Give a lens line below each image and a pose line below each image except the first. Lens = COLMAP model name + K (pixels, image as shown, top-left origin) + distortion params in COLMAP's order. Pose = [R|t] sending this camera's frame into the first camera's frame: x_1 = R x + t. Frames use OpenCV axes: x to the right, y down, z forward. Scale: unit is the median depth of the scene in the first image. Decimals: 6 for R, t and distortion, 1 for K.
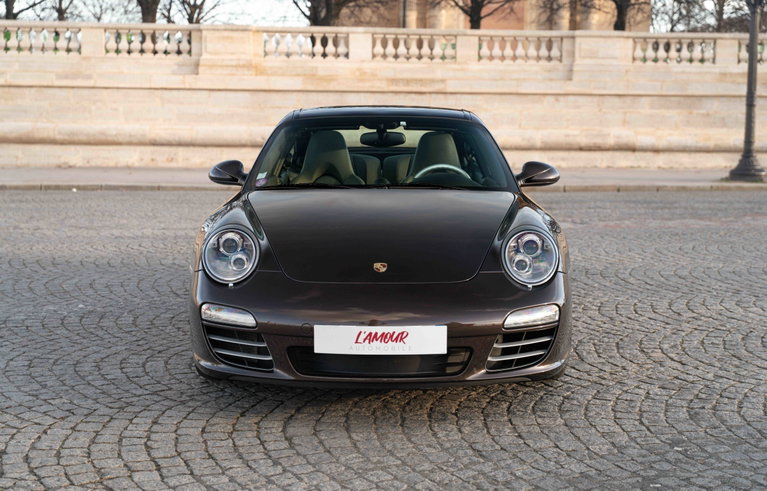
lens RADIAL K [[1165.6, 0, 383.1], [0, 1165.6, 241.0], [0, 0, 1]] dist [0.025847, 0.000000]
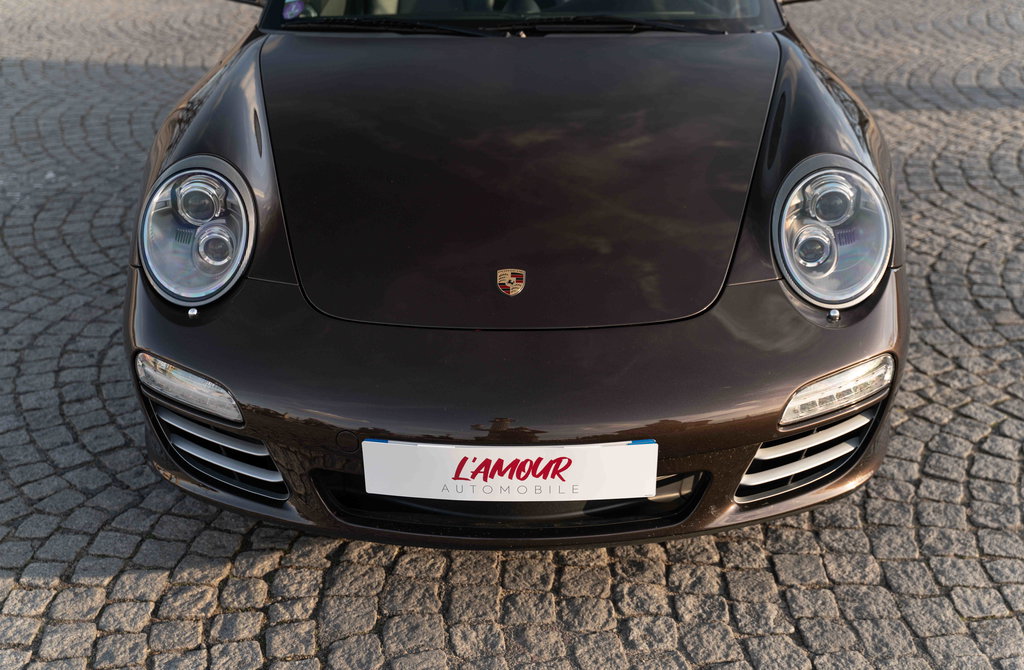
lens RADIAL K [[1228.2, 0, 506.6], [0, 1228.2, 361.1], [0, 0, 1]] dist [0.019993, 0.000000]
pose [[0.999624, 0.000127, -0.027437, 0.009043], [0.009048, 0.942525, 0.334014, -0.108655], [0.025902, -0.334136, 0.942169, 0.535332]]
